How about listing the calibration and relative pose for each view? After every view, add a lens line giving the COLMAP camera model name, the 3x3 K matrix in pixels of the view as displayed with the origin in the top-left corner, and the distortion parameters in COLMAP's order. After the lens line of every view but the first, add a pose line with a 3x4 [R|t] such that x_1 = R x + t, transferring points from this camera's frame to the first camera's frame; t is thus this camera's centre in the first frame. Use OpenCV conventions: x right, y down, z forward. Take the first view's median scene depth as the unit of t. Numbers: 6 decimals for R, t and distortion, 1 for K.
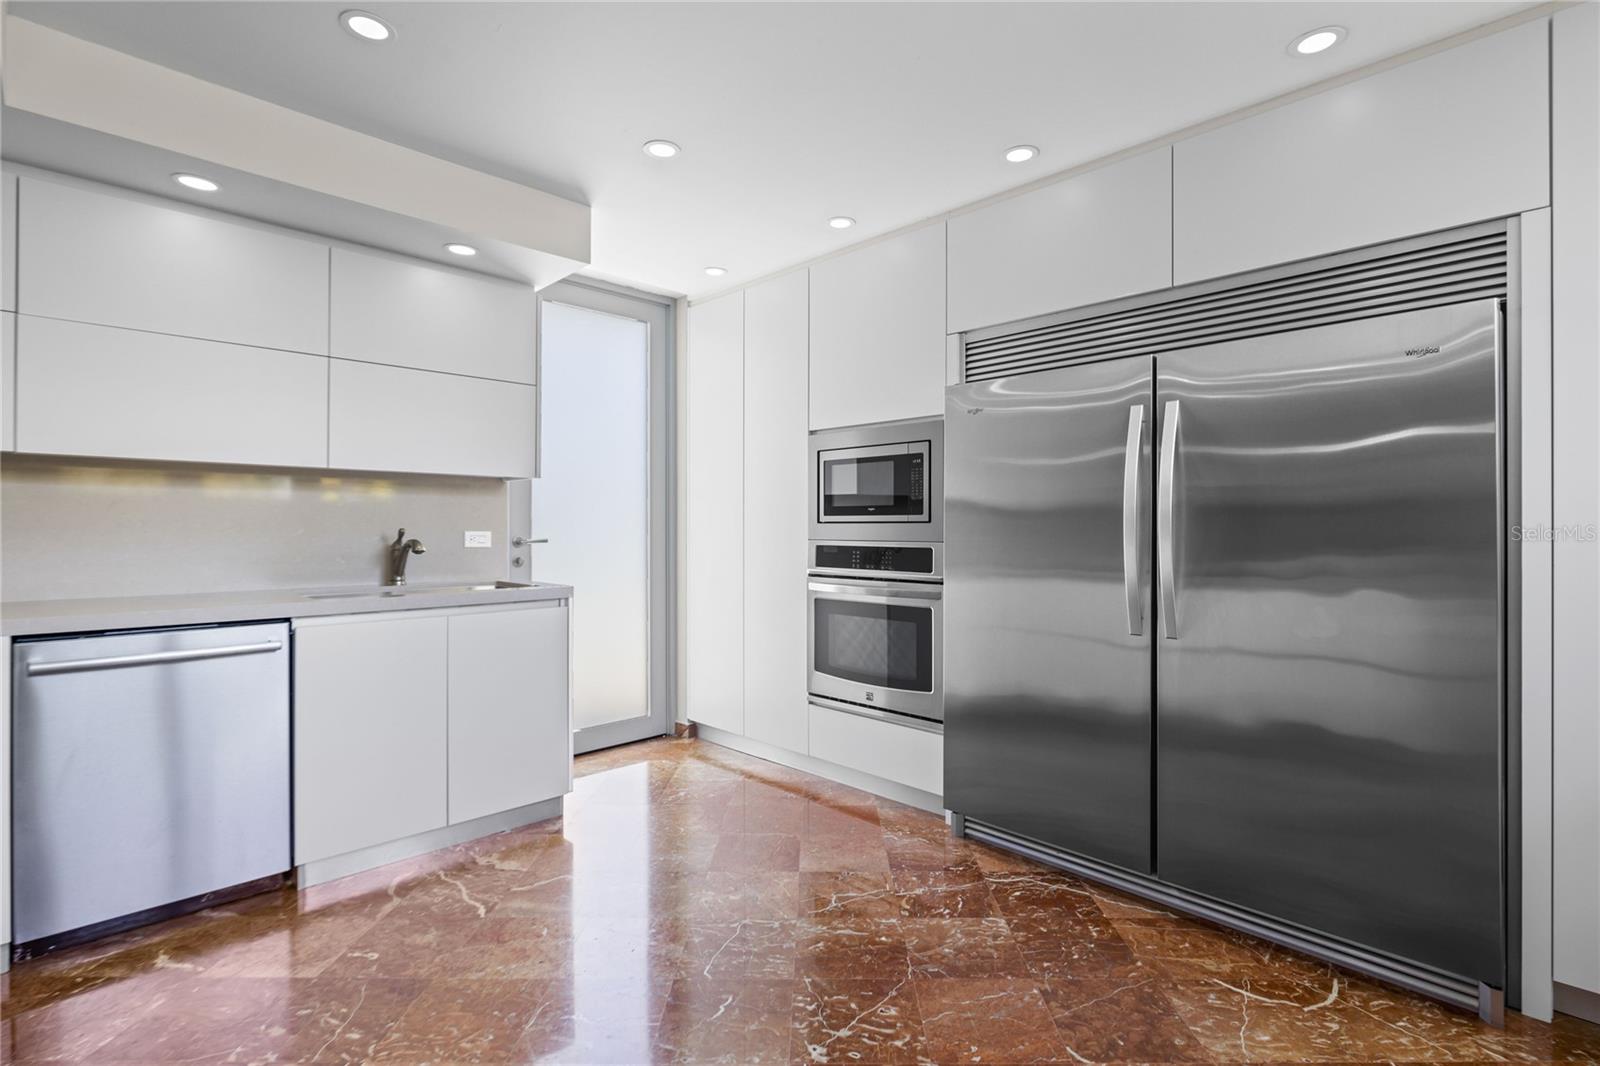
lens RADIAL K [[776.8, 0, 800.0], [0, 776.8, 533.0], [0, 0, 1]] dist [-0.002643, -0.000945]
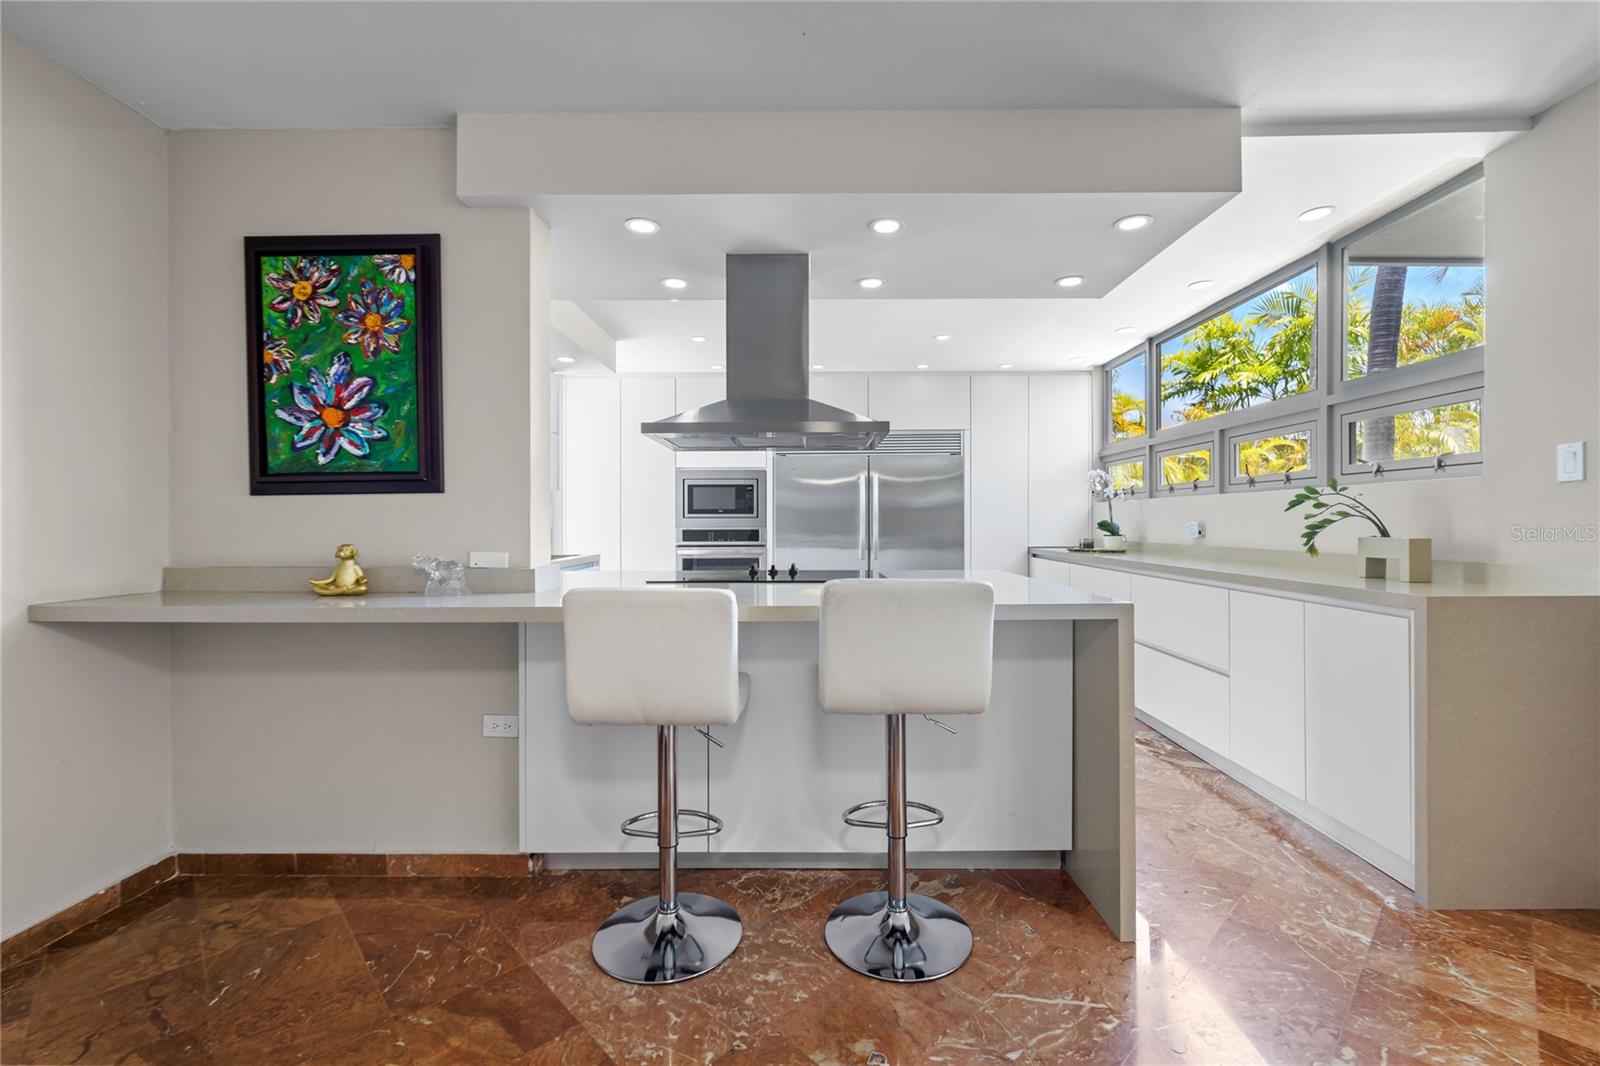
lens RADIAL K [[674.8, 0, 806.5], [0, 674.8, 516.9], [0, 0, 1]] dist [0.000615, 0.000830]
pose [[0.720789, 0.002892, 0.693149, -0.947177], [0.010132, 0.999841, -0.014707, 0.012342], [-0.693081, 0.017624, 0.720644, -0.393208]]
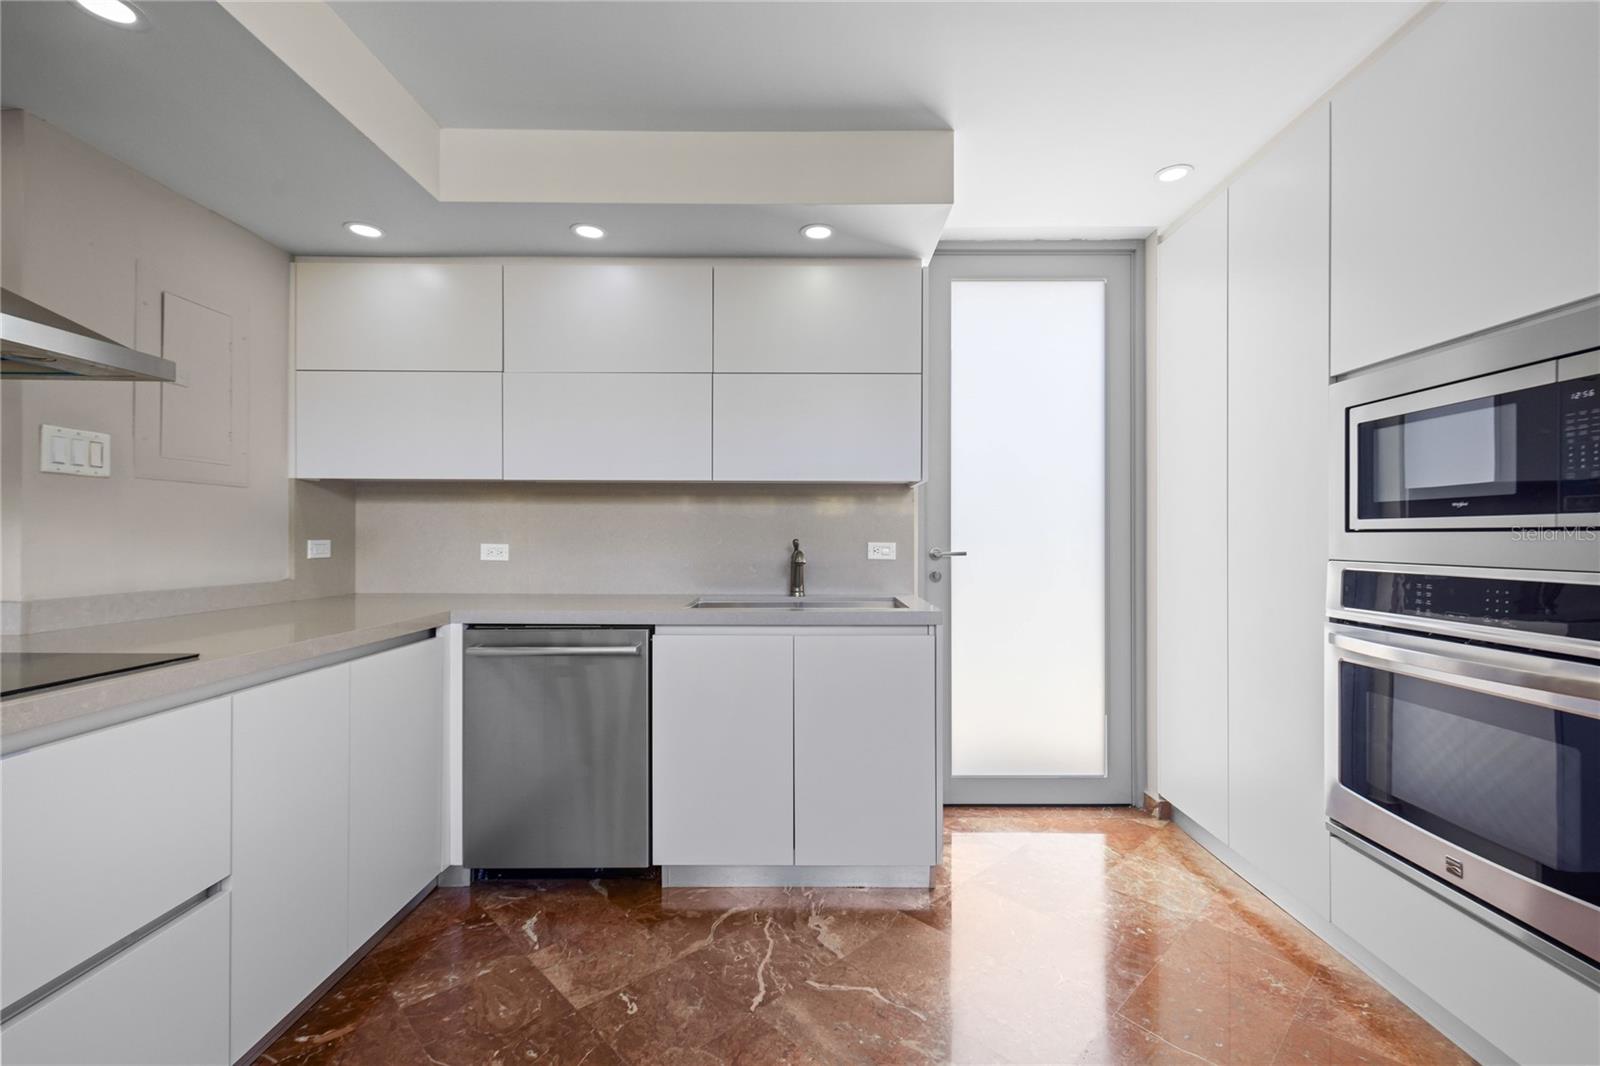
lens RADIAL K [[686.9, 0, 805.7], [0, 686.9, 538.7], [0, 0, 1]] dist [0.000435, 0.000067]
pose [[0.708924, 0.002544, -0.705280, 0.106506], [-0.006932, 0.999970, -0.003361, -0.003303], [0.705251, 0.007272, 0.708921, 0.376129]]
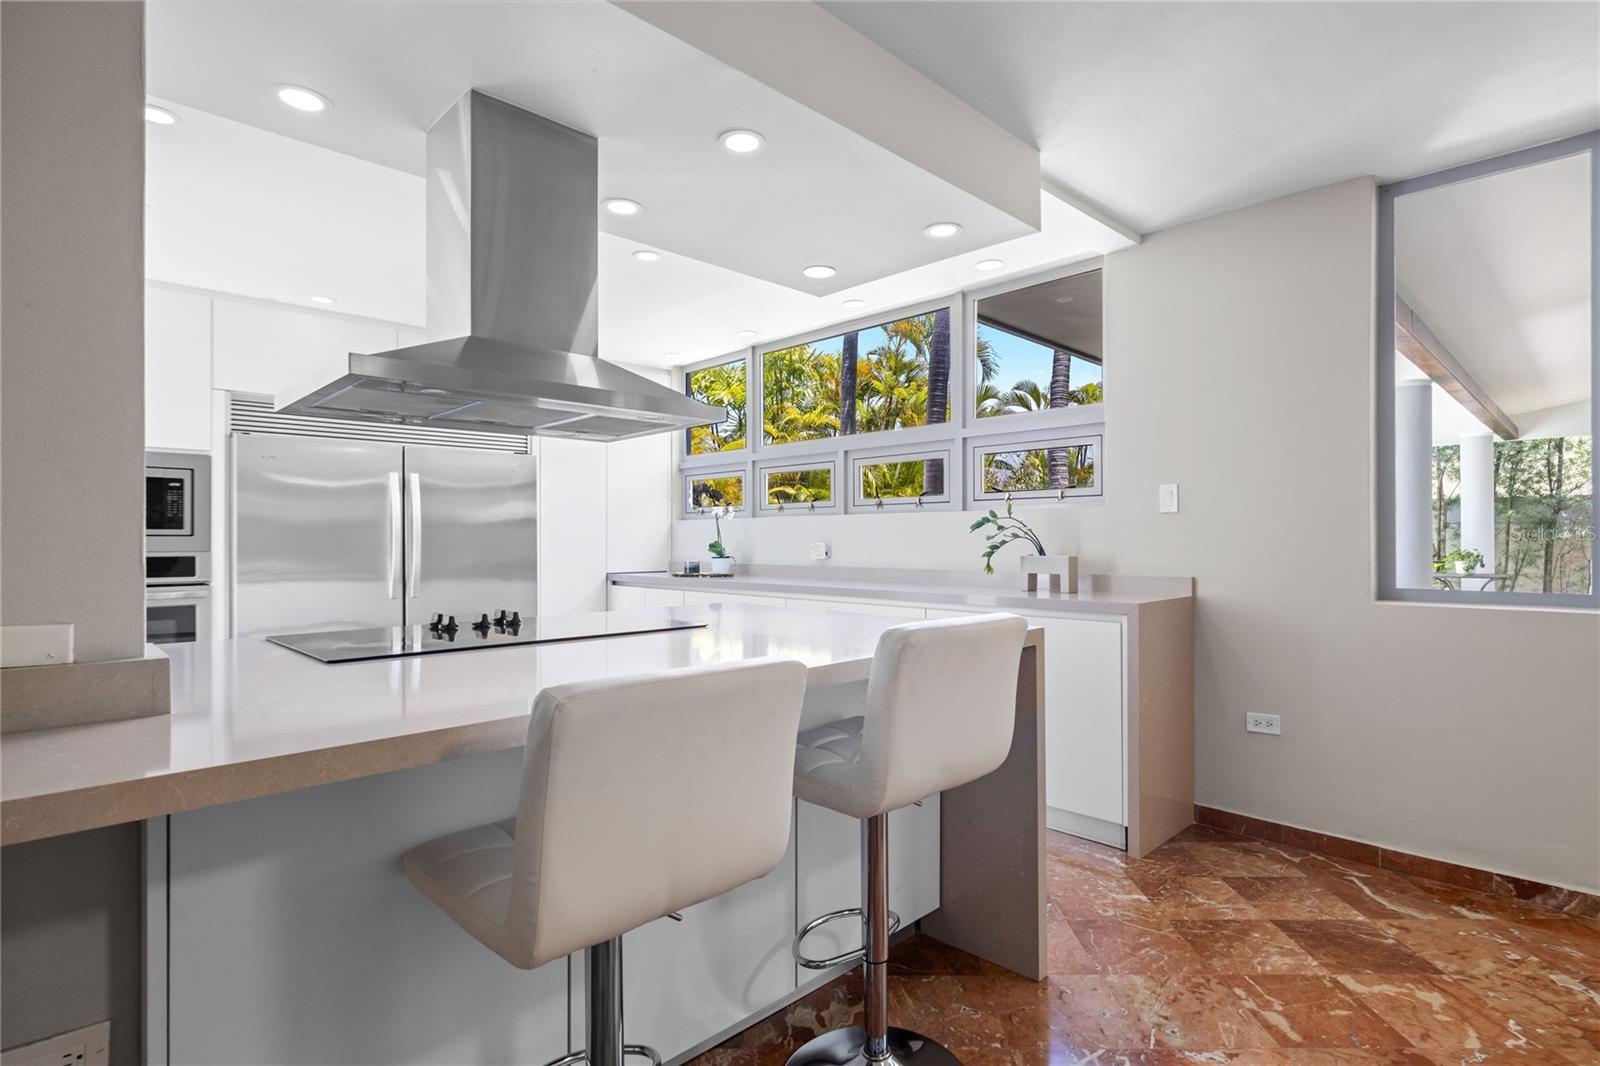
lens RADIAL K [[799.1, 0, 800.0], [0, 799.1, 533.0], [0, 0, 1]] dist [-0.001732, -0.000349]
pose [[0.020588, 0.007677, 0.999759, -1.011090], [0.013368, 0.999879, -0.007953, 0.004743], [-0.999699, 0.013529, 0.020483, 0.006718]]
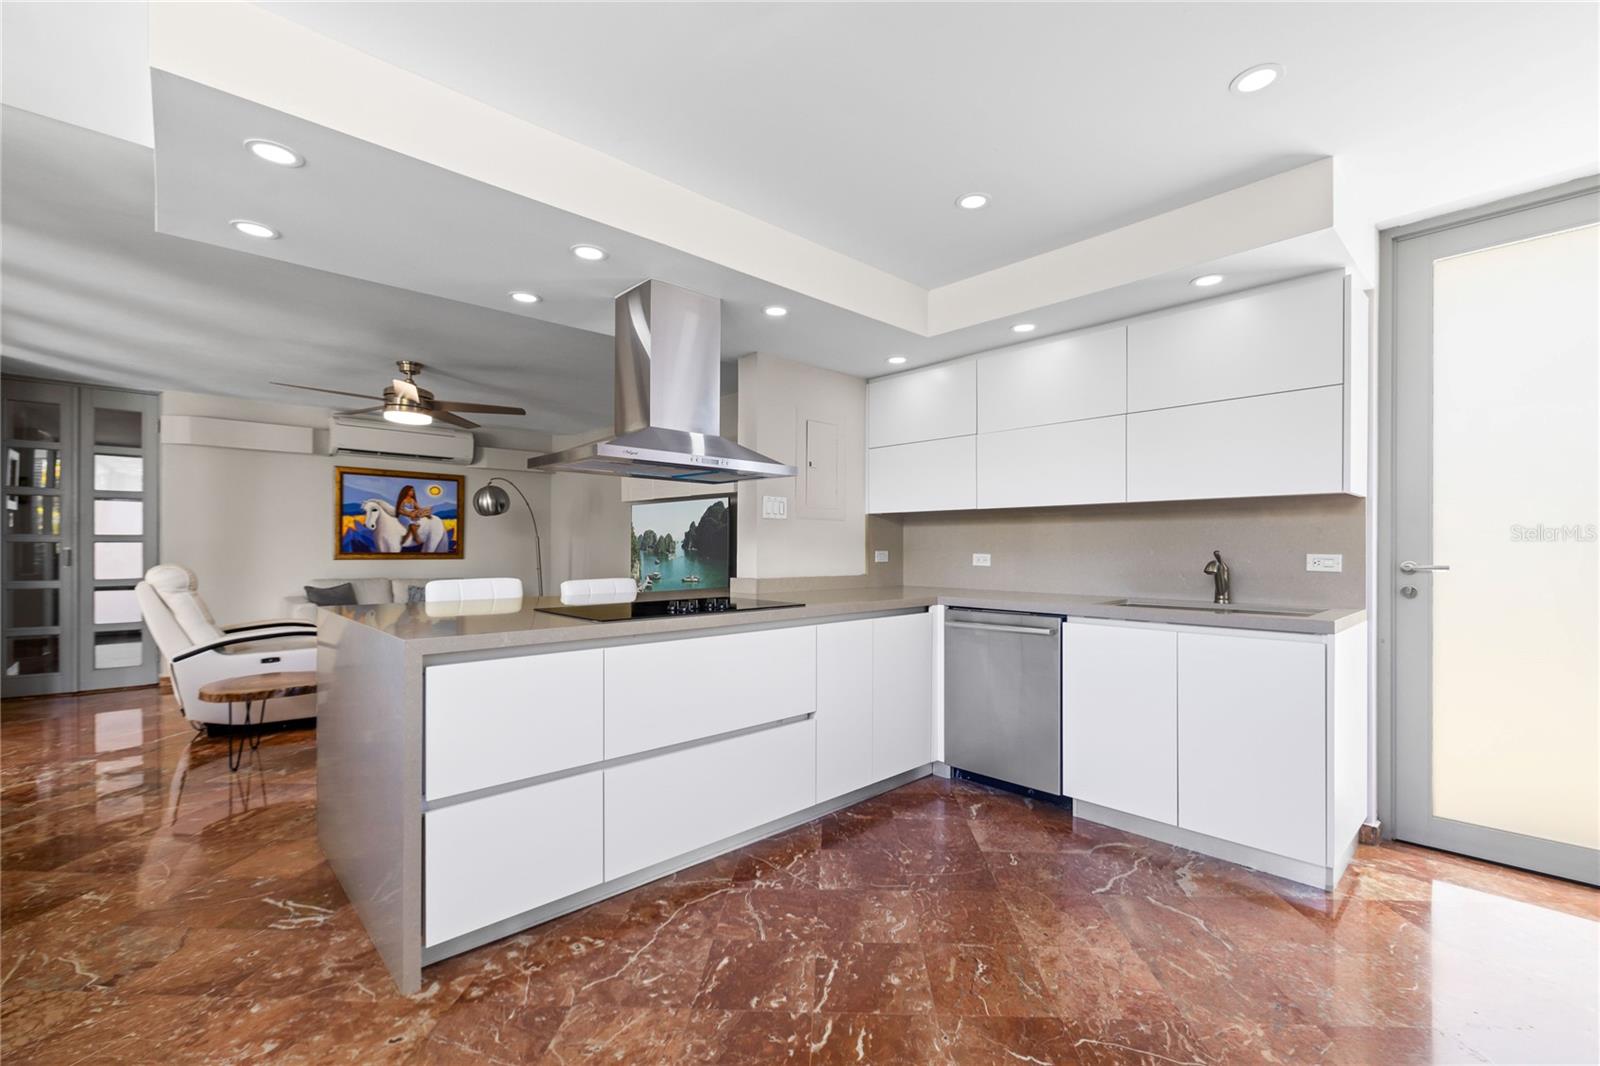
lens RADIAL K [[667.3, 0, 800.4], [0, 667.3, 554.4], [0, 0, 1]] dist [0.000202, 0.000039]
pose [[-0.034781, 0.006940, -0.999371, 0.419113], [-0.010264, 0.999921, 0.007301, -0.001389], [0.999342, 0.010511, -0.034707, 0.437049]]
